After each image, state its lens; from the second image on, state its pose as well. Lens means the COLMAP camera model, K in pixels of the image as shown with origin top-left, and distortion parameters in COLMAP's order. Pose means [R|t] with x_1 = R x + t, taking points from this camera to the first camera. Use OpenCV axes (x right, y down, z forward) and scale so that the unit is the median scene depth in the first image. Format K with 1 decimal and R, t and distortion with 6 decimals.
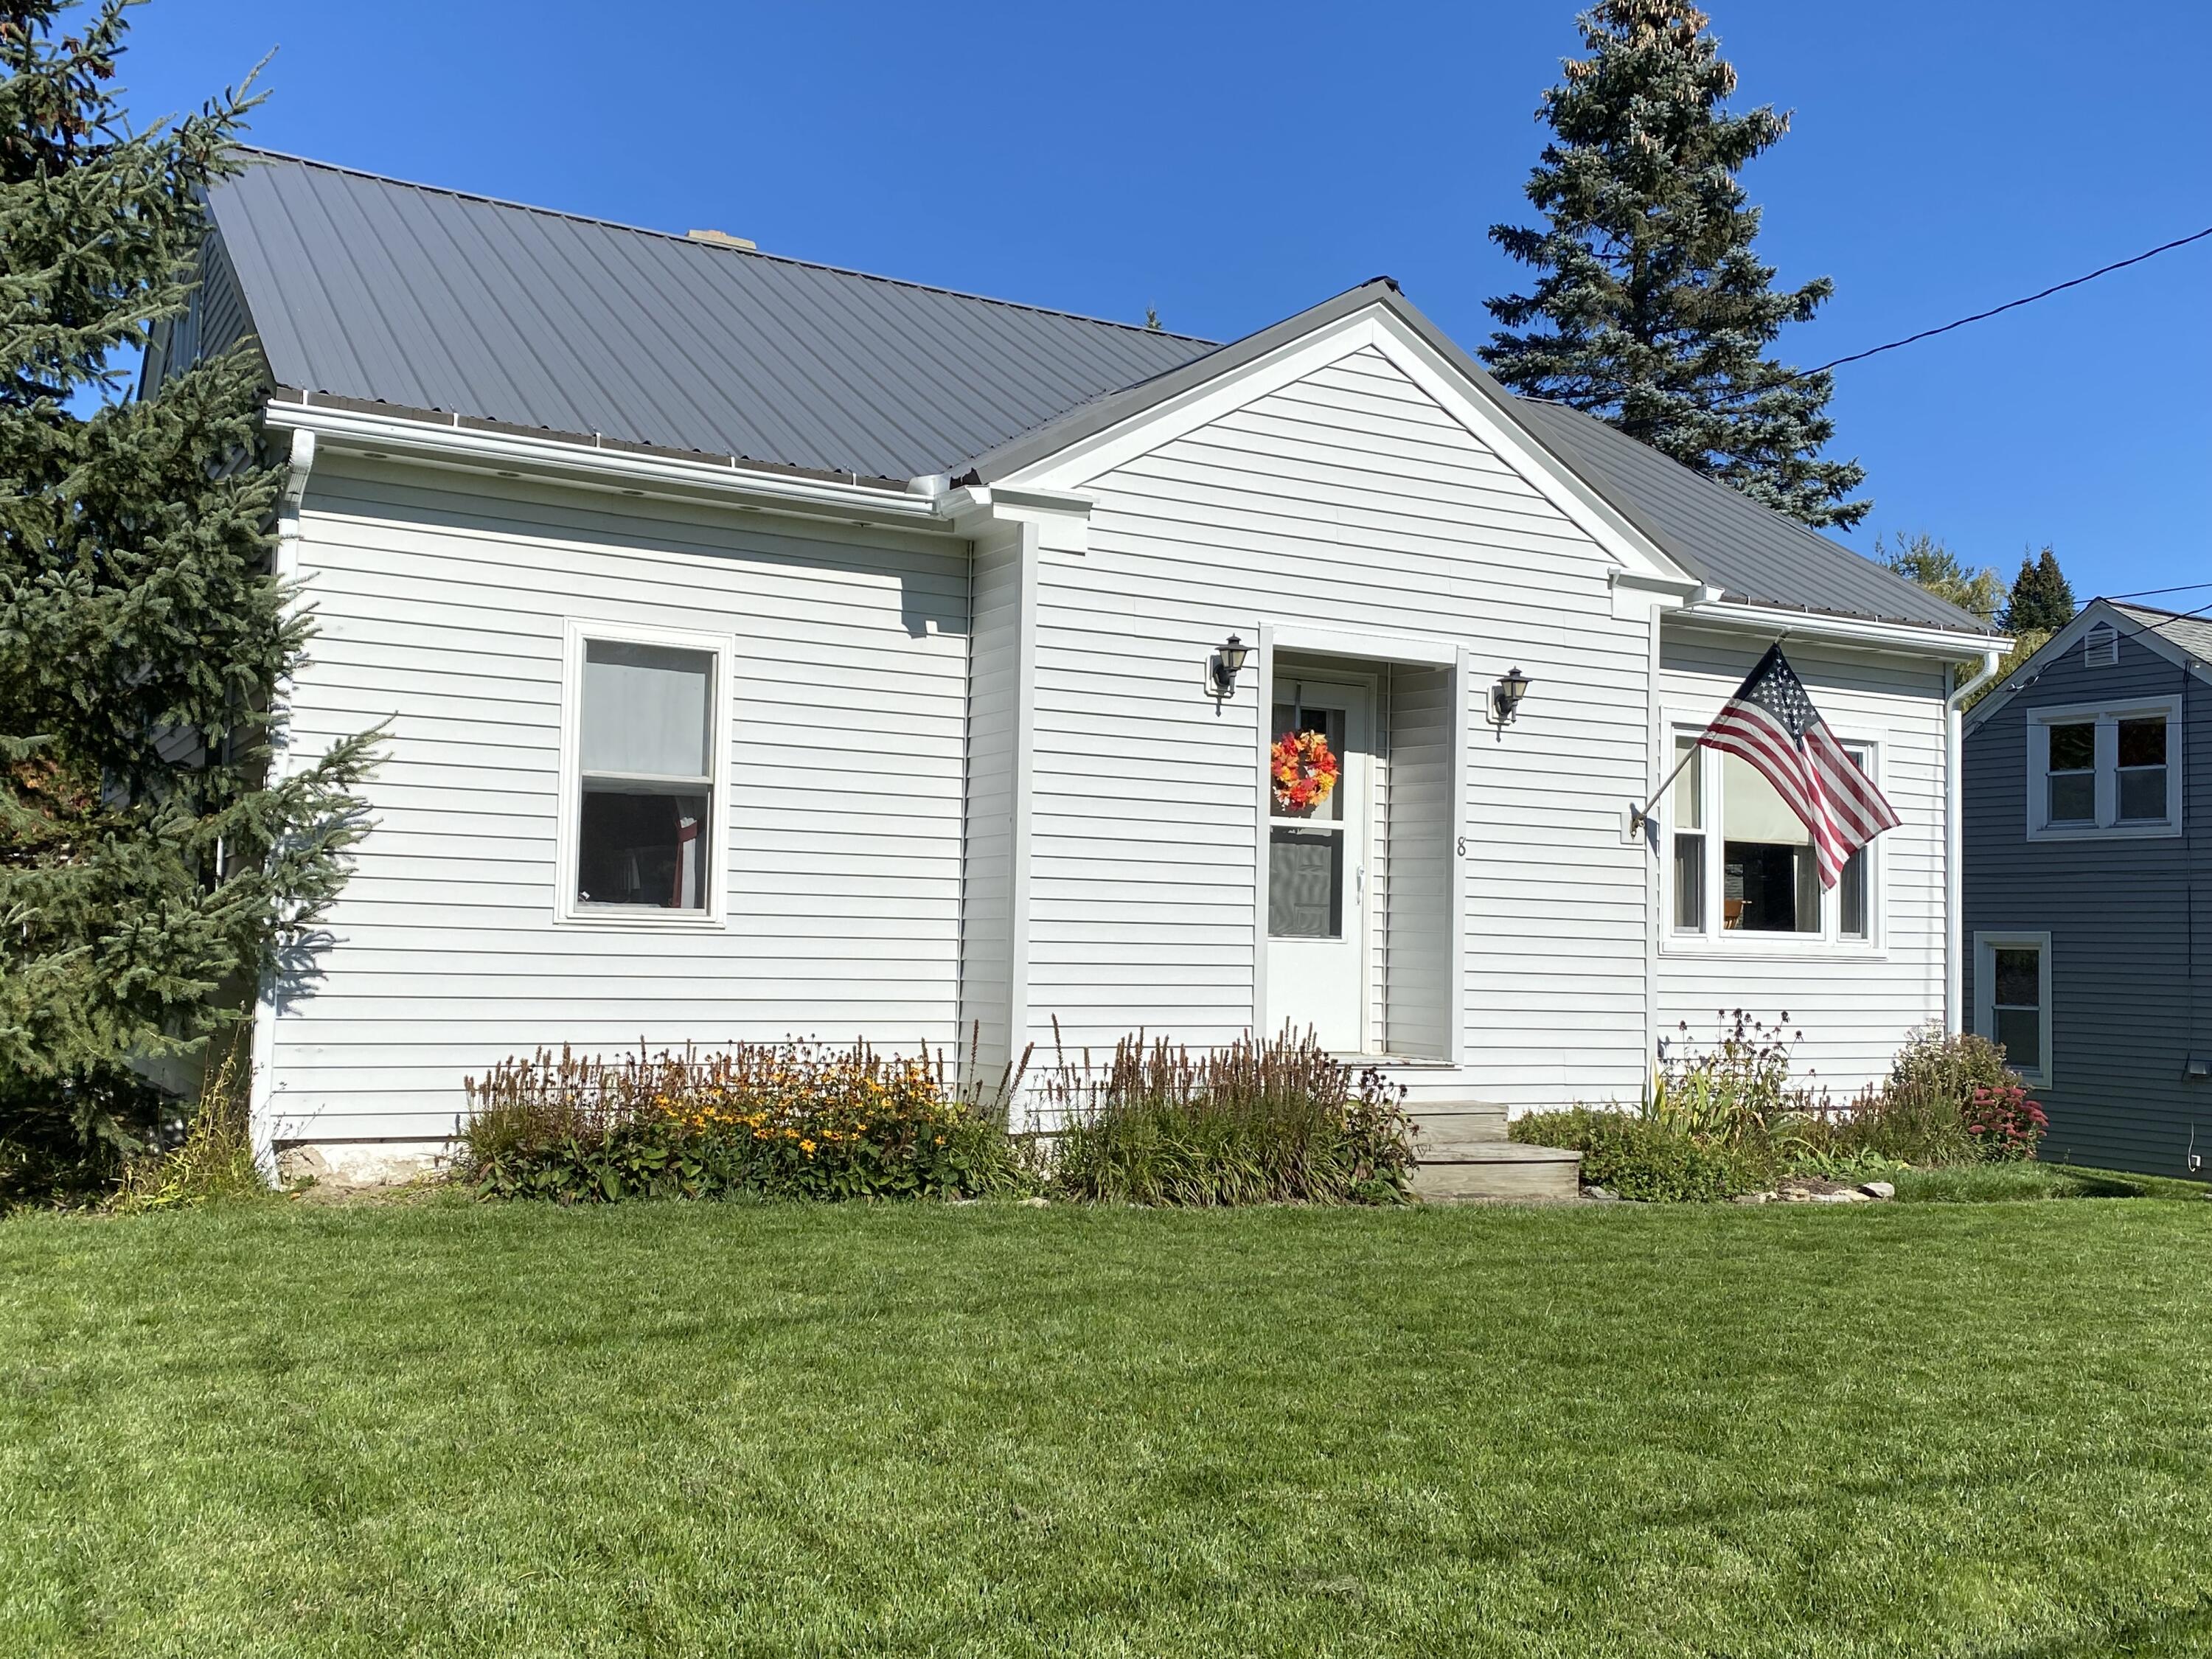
lens RADIAL K [[2024.6, 0, 1107.3], [0, 2024.6, 830.4], [0, 0, 1]] dist [-0.004965, 0.000000]
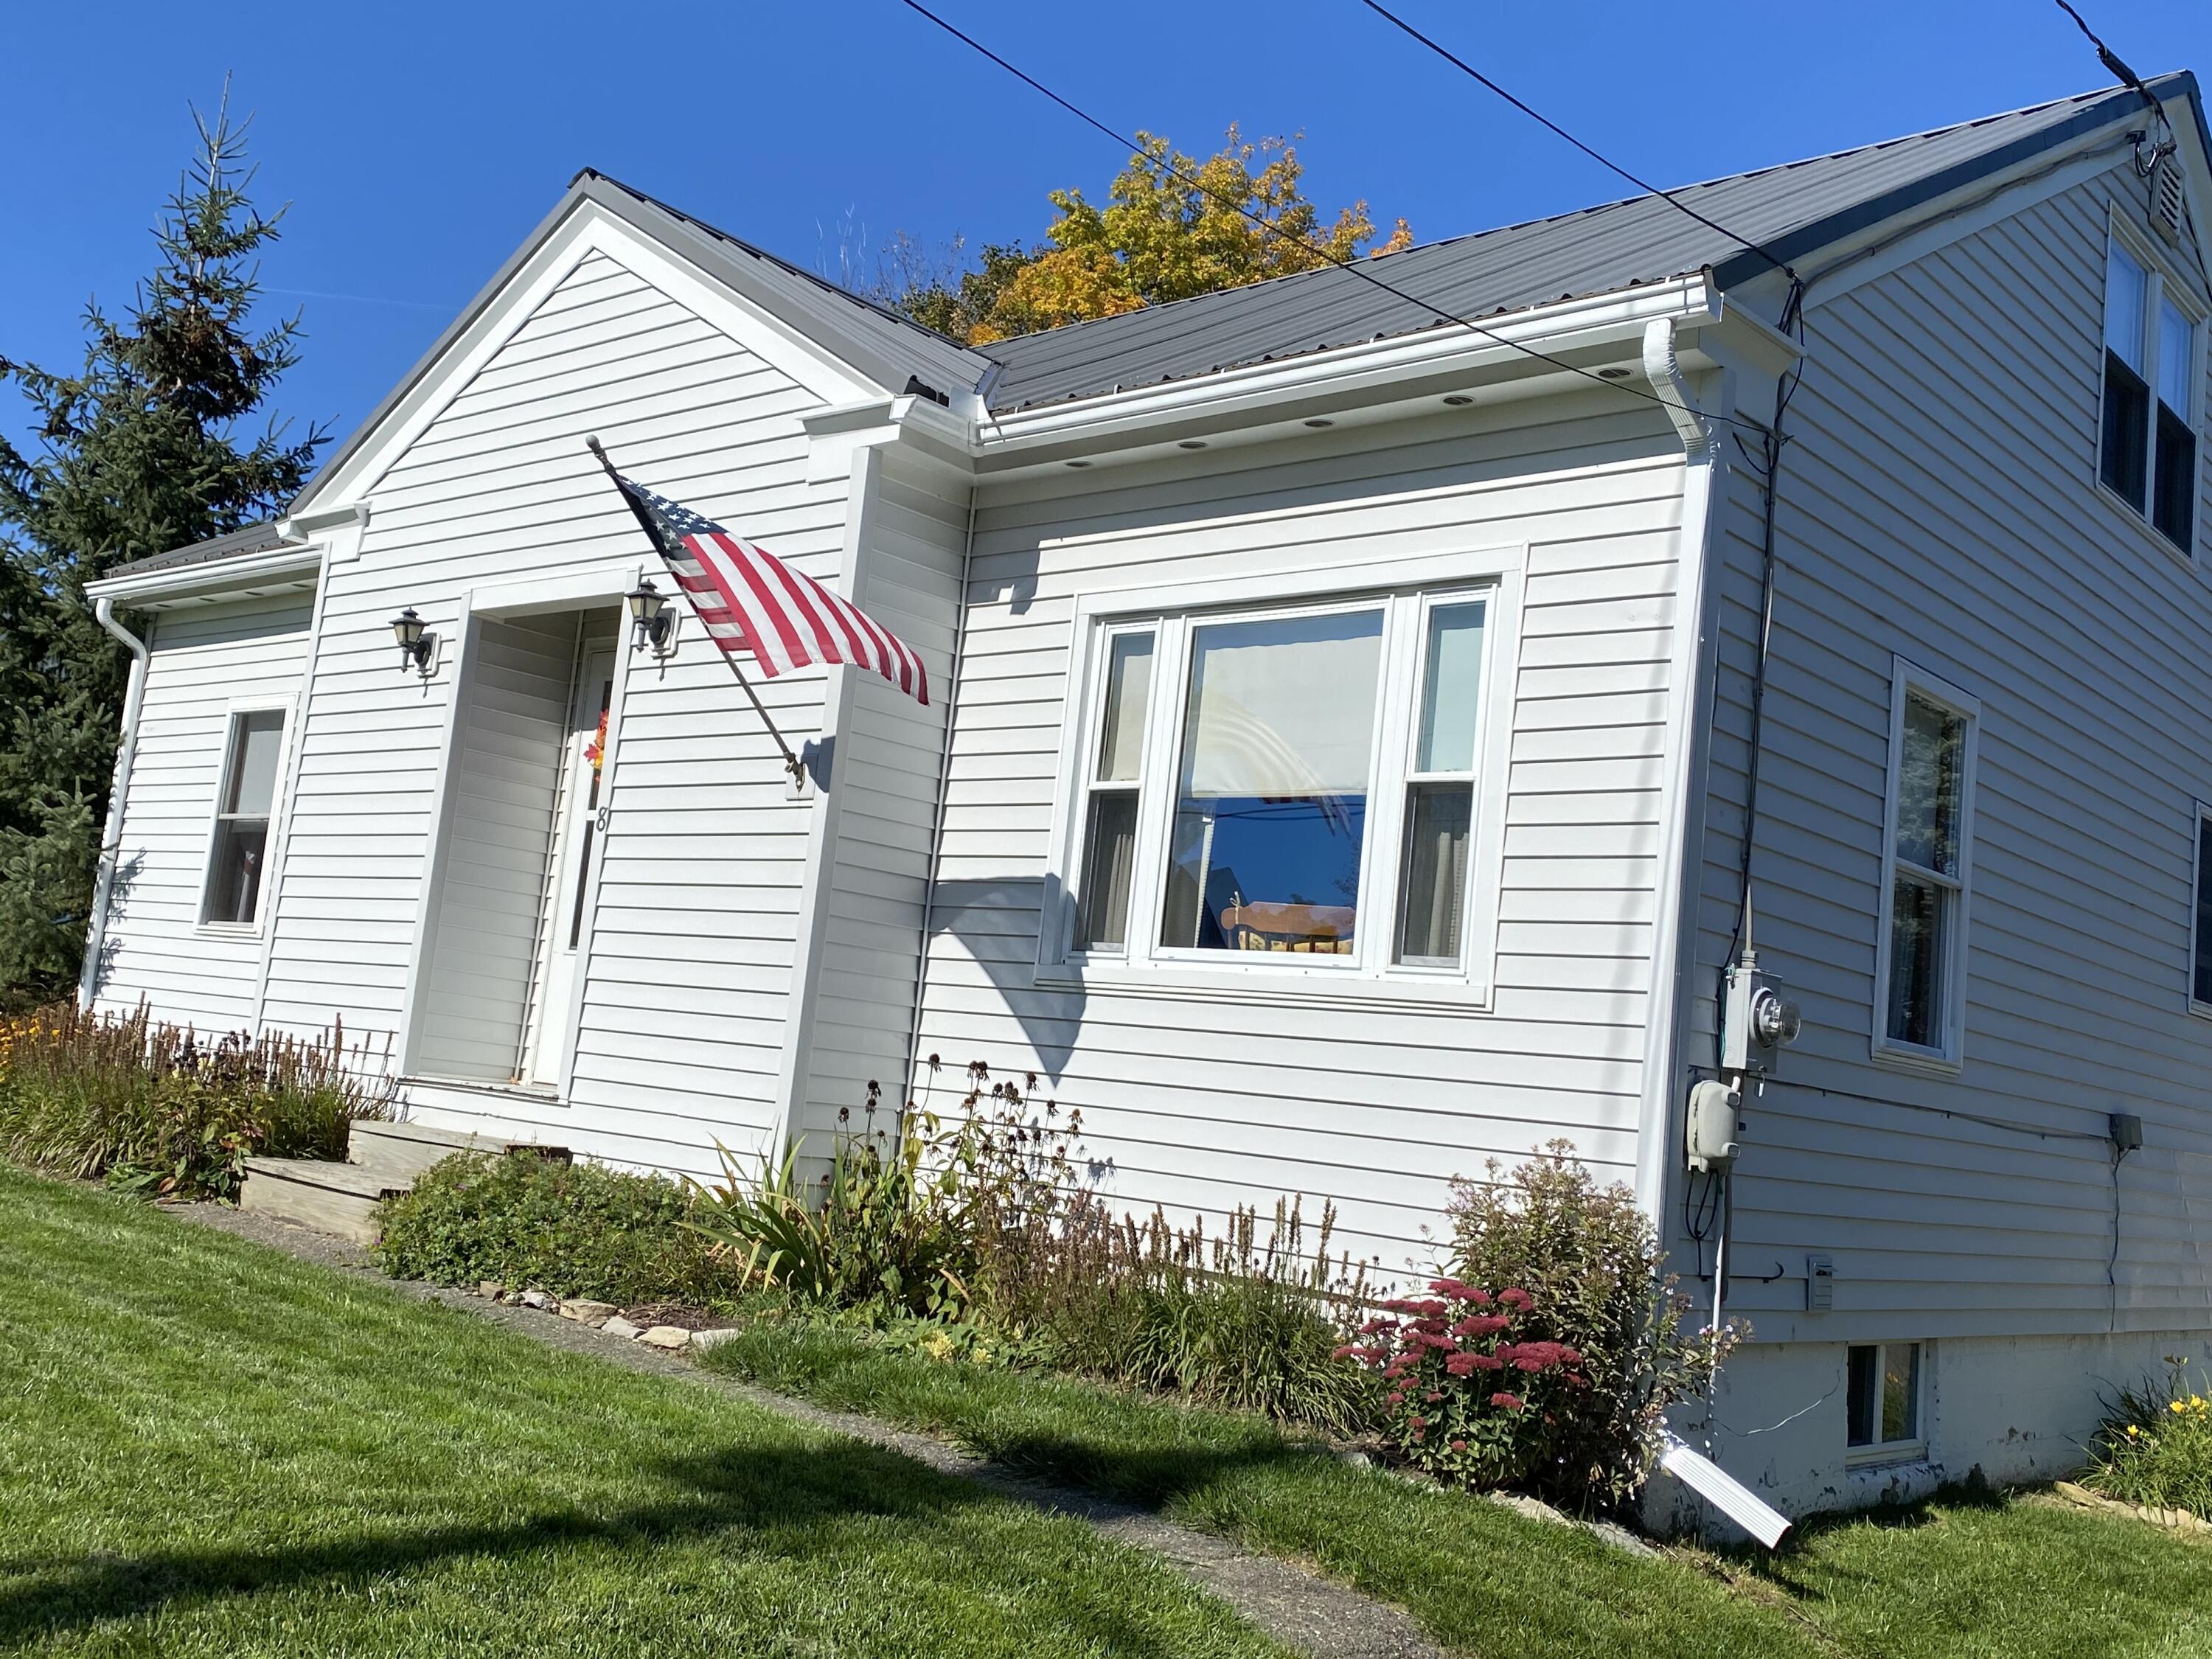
lens RADIAL K [[2183.6, 0, 1105.6], [0, 2183.6, 827.8], [0, 0, 1]] dist [0.012536, 0.000000]
pose [[0.342007, -0.107610, -0.933516, 0.981270], [-0.046724, 0.990245, -0.131268, 0.107859], [0.938535, 0.088512, 0.333643, 0.862878]]
